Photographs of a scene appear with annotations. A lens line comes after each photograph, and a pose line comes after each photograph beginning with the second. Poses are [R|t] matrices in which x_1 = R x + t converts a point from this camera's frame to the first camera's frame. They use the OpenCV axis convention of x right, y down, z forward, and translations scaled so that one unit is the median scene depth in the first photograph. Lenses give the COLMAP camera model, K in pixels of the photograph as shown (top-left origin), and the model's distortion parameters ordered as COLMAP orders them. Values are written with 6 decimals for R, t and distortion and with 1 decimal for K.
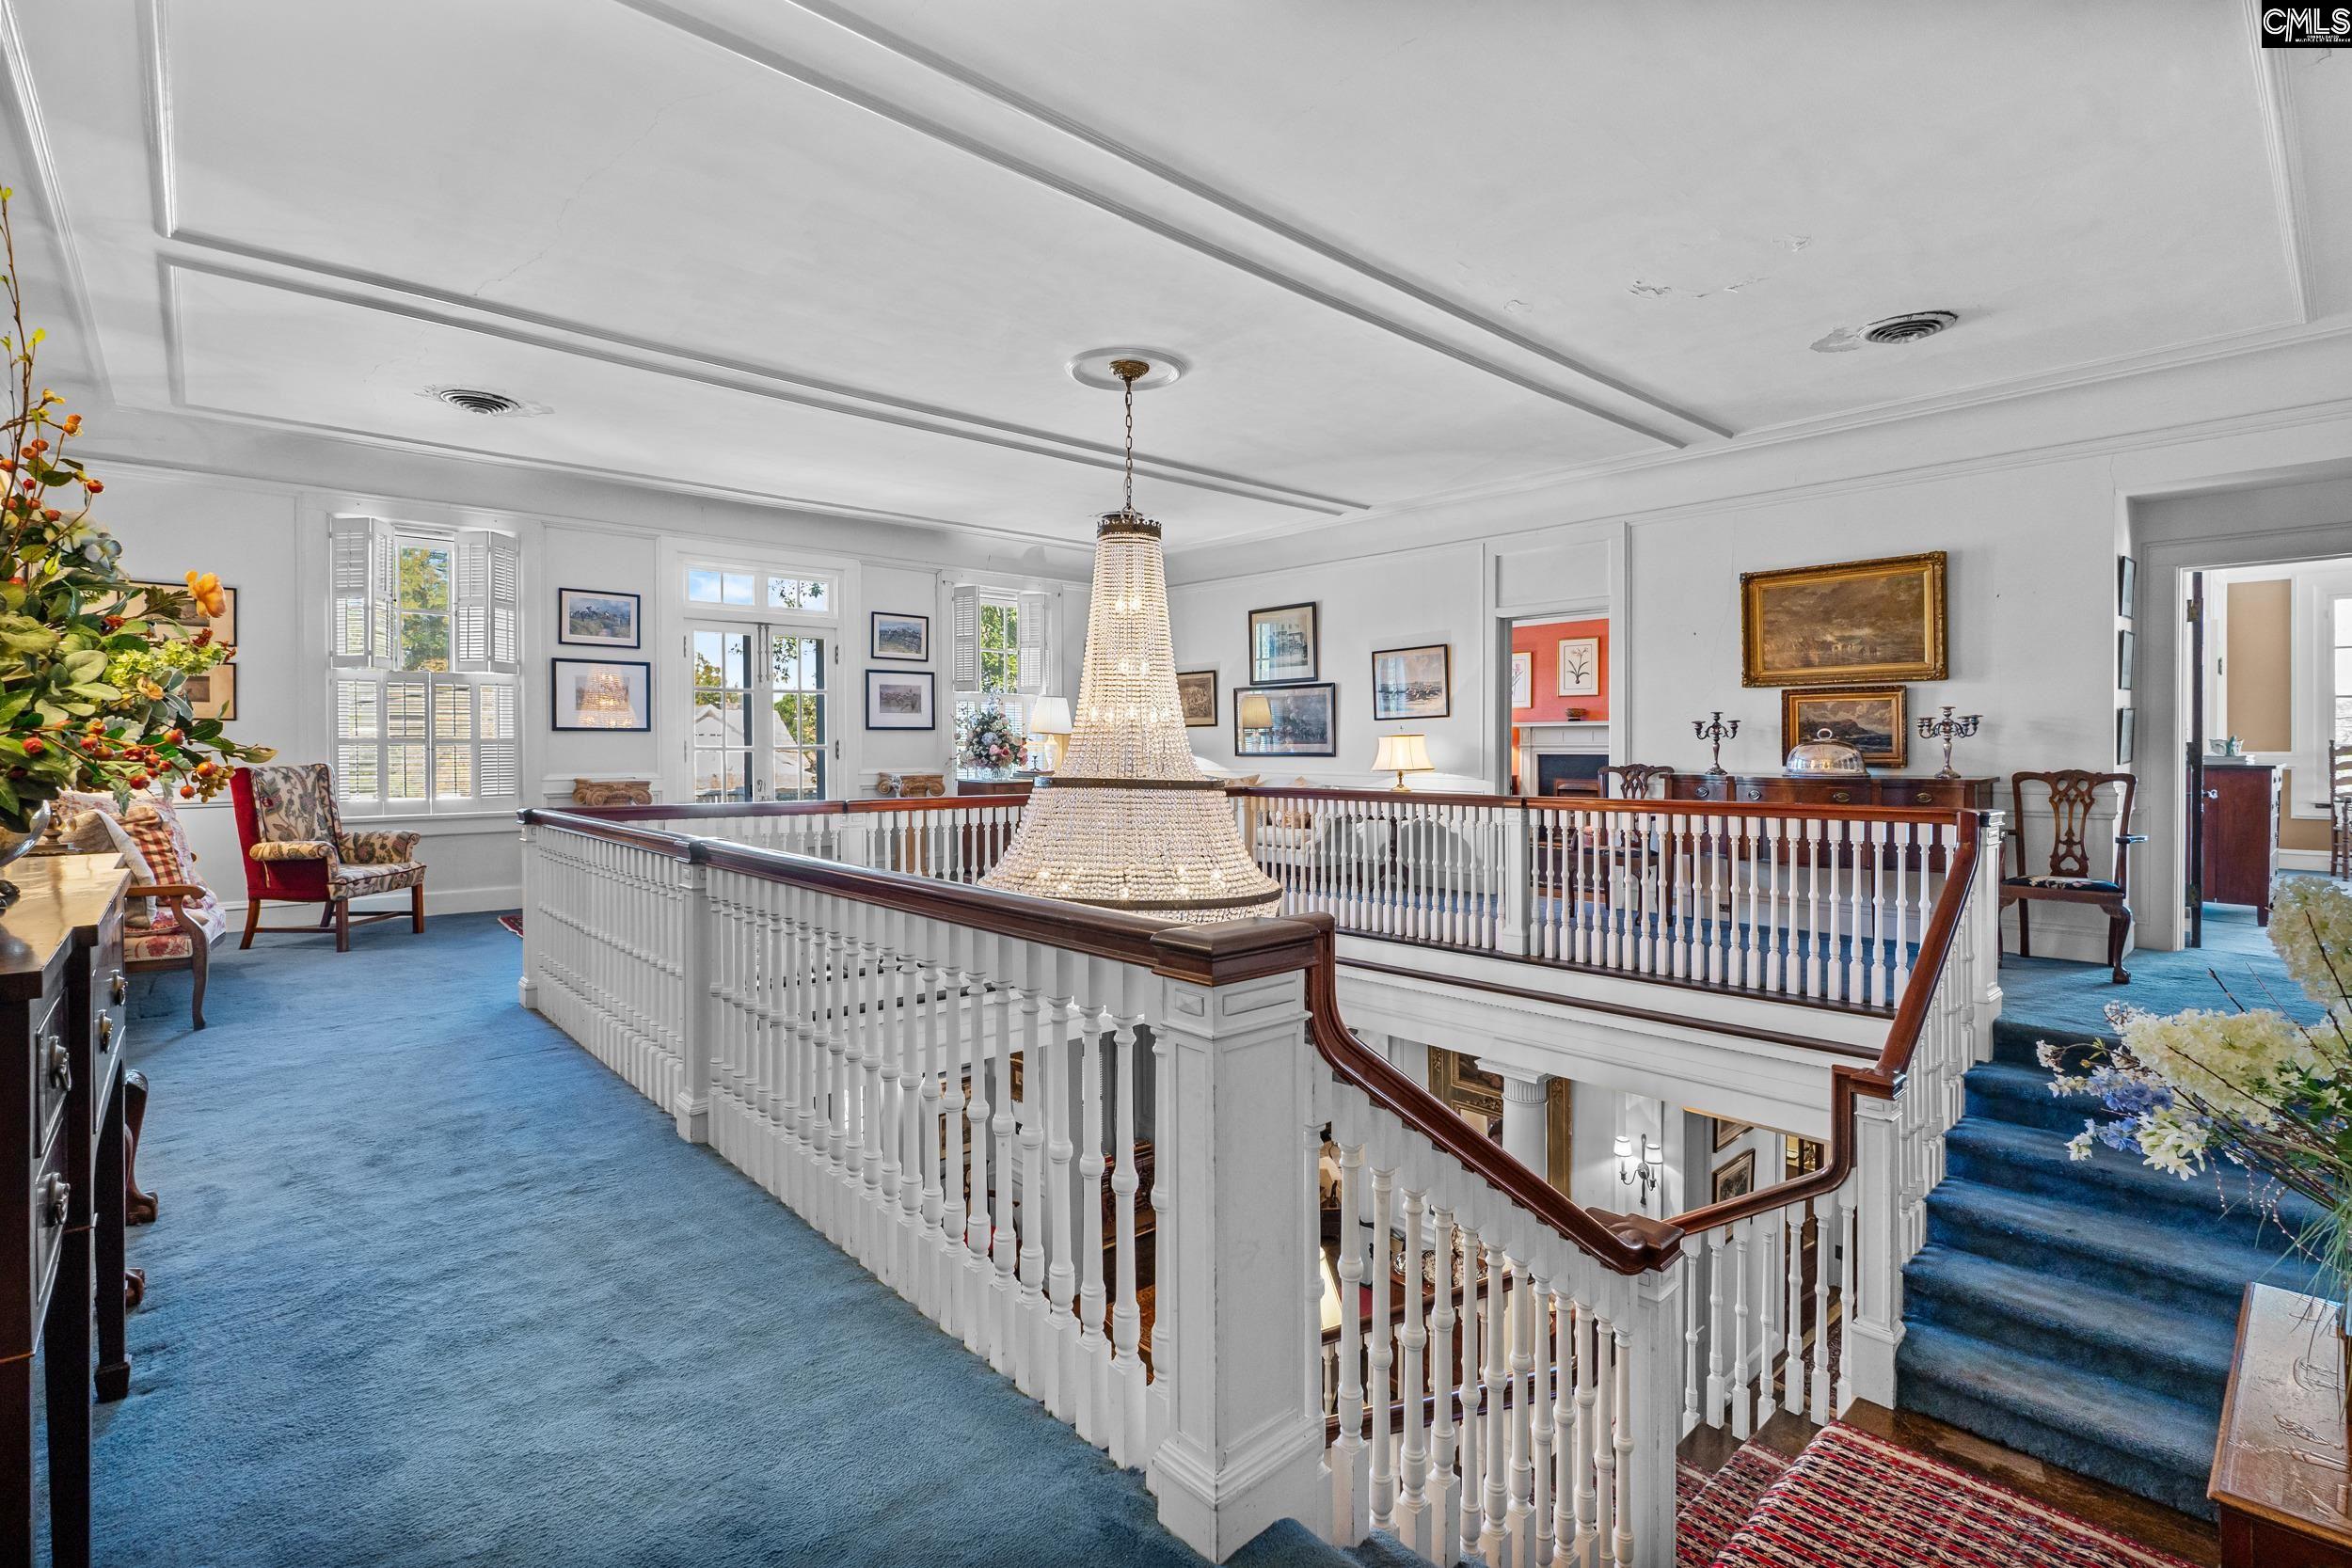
lens RADIAL K [[1083.7, 0, 1169.6], [0, 1083.7, 771.3], [0, 0, 1]] dist [-0.004618, -0.000983]
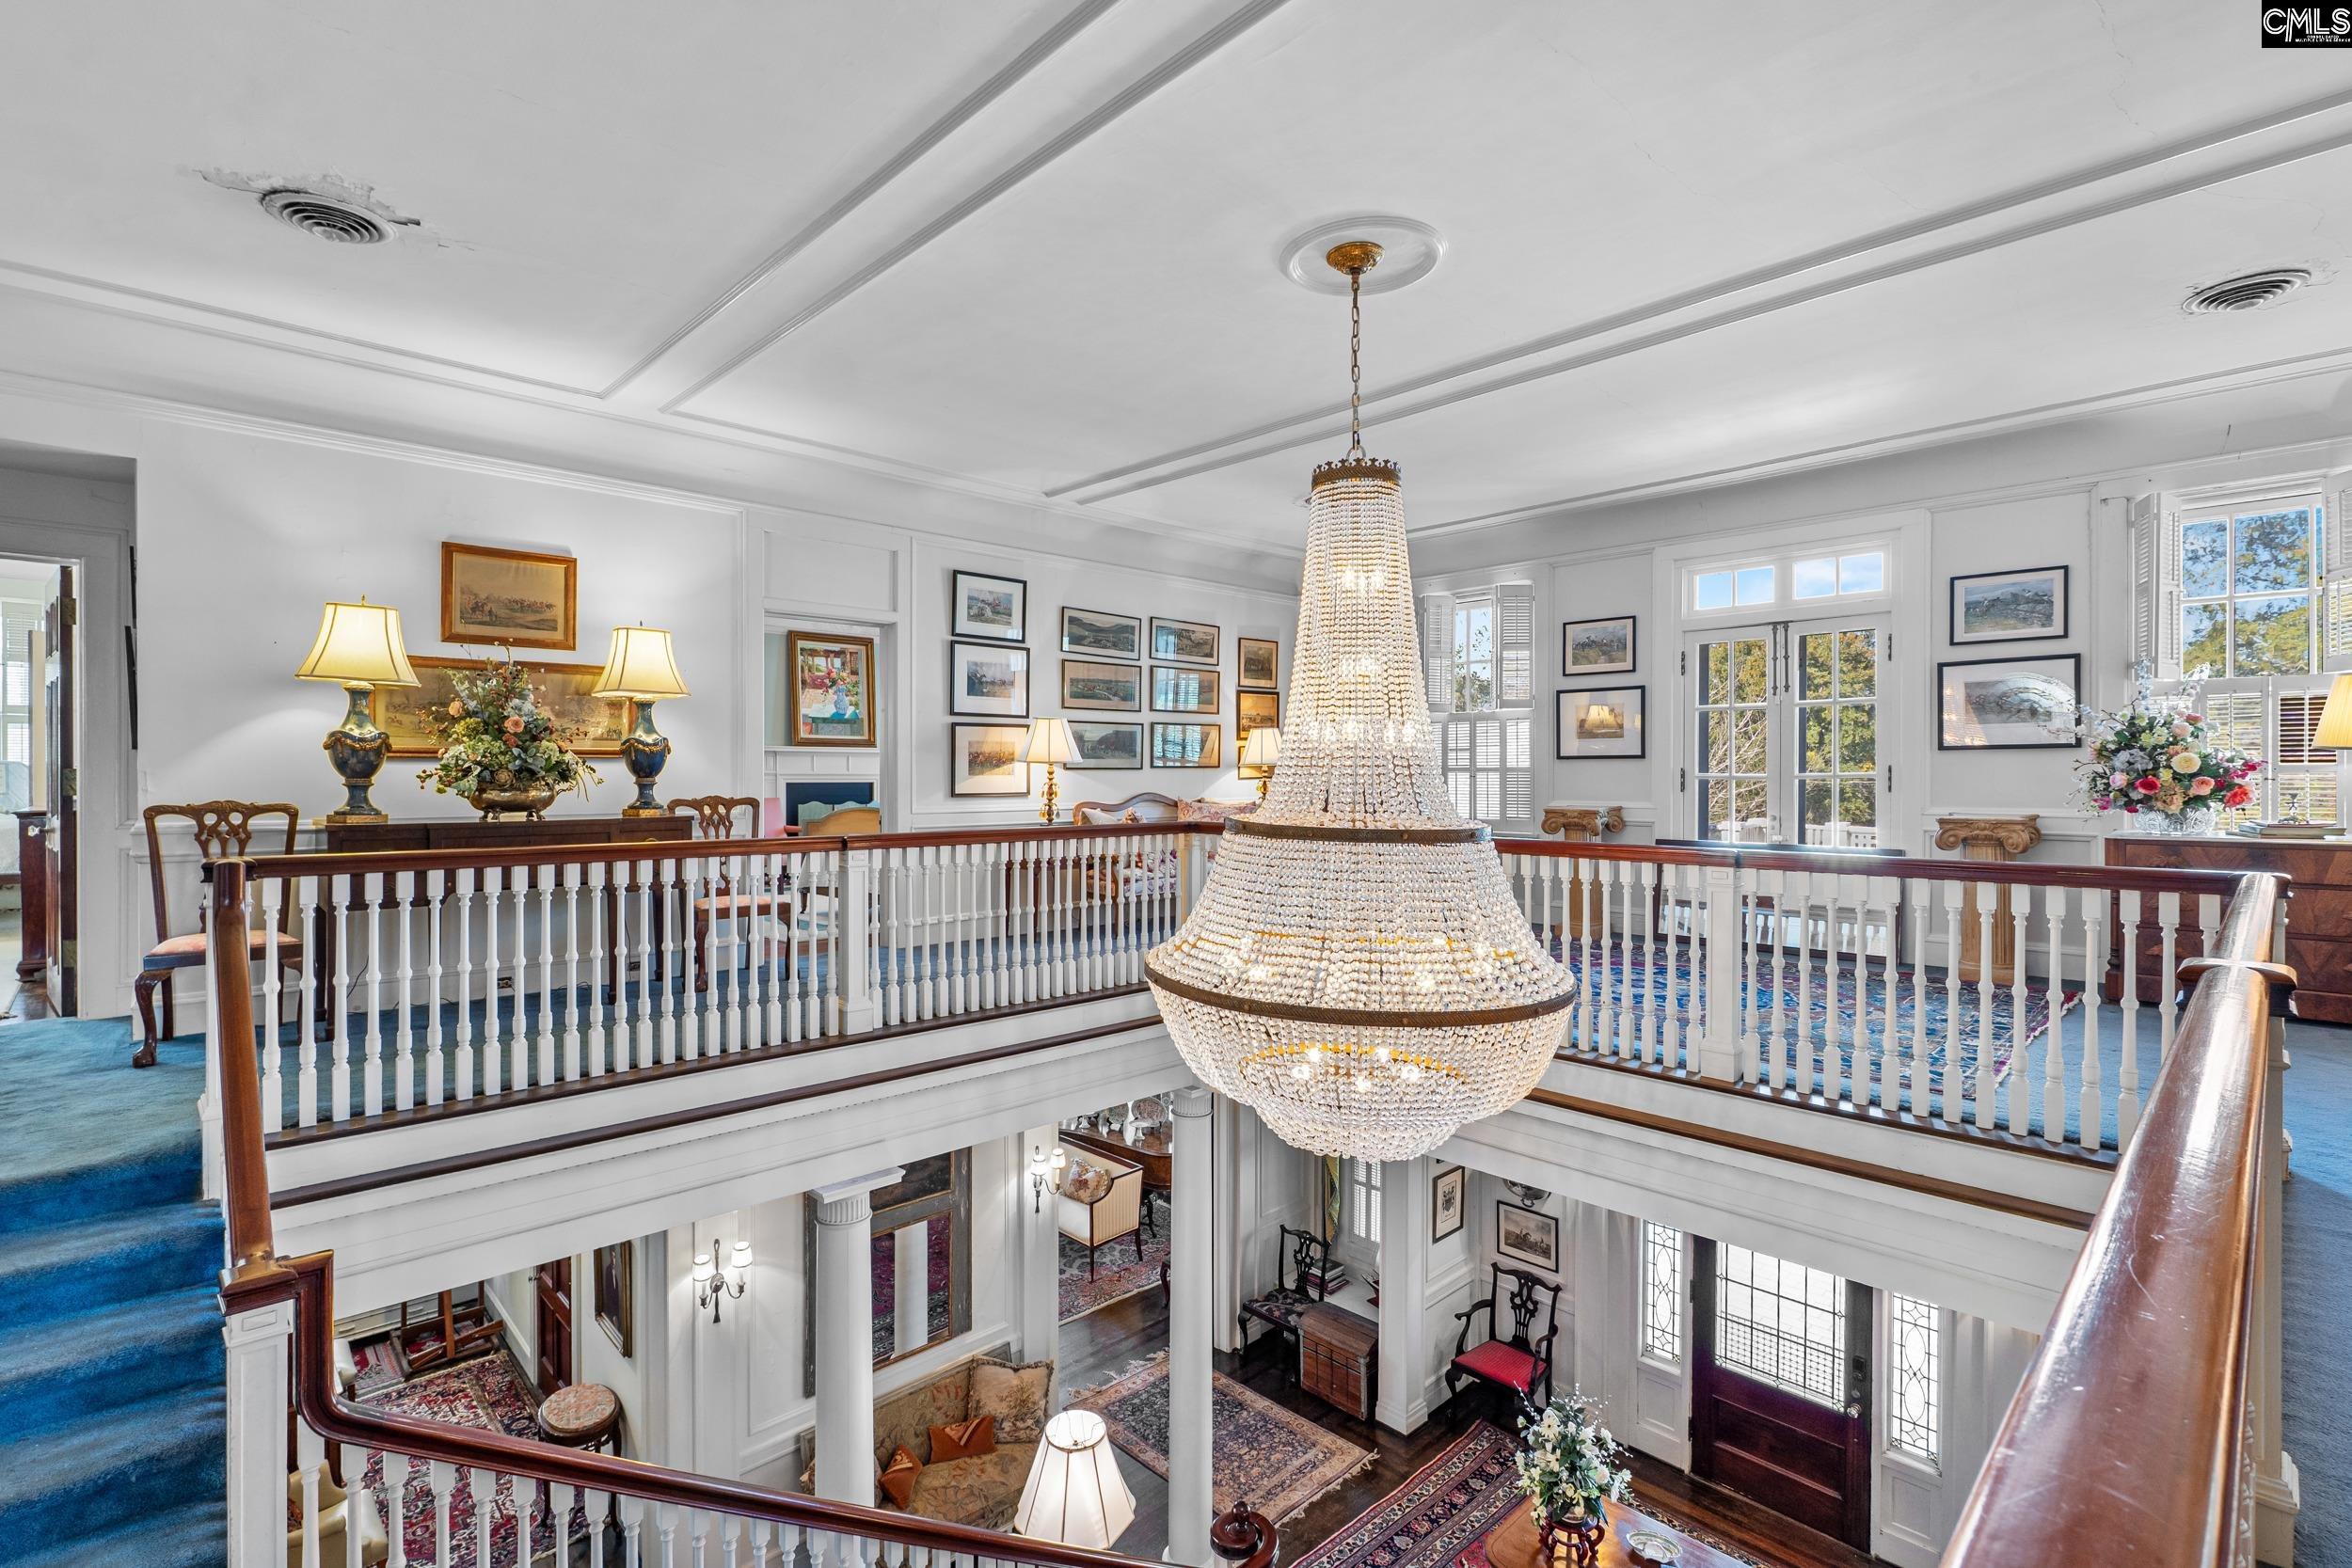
lens RADIAL K [[1083.7, 0, 1163.5], [0, 1083.7, 778.9], [0, 0, 1]] dist [-0.004618, -0.000983]
pose [[0.032753, 0.004959, -0.999451, 0.488651], [-0.021802, 0.999753, 0.004246, -0.015362], [0.999226, 0.021651, 0.032854, 0.604286]]
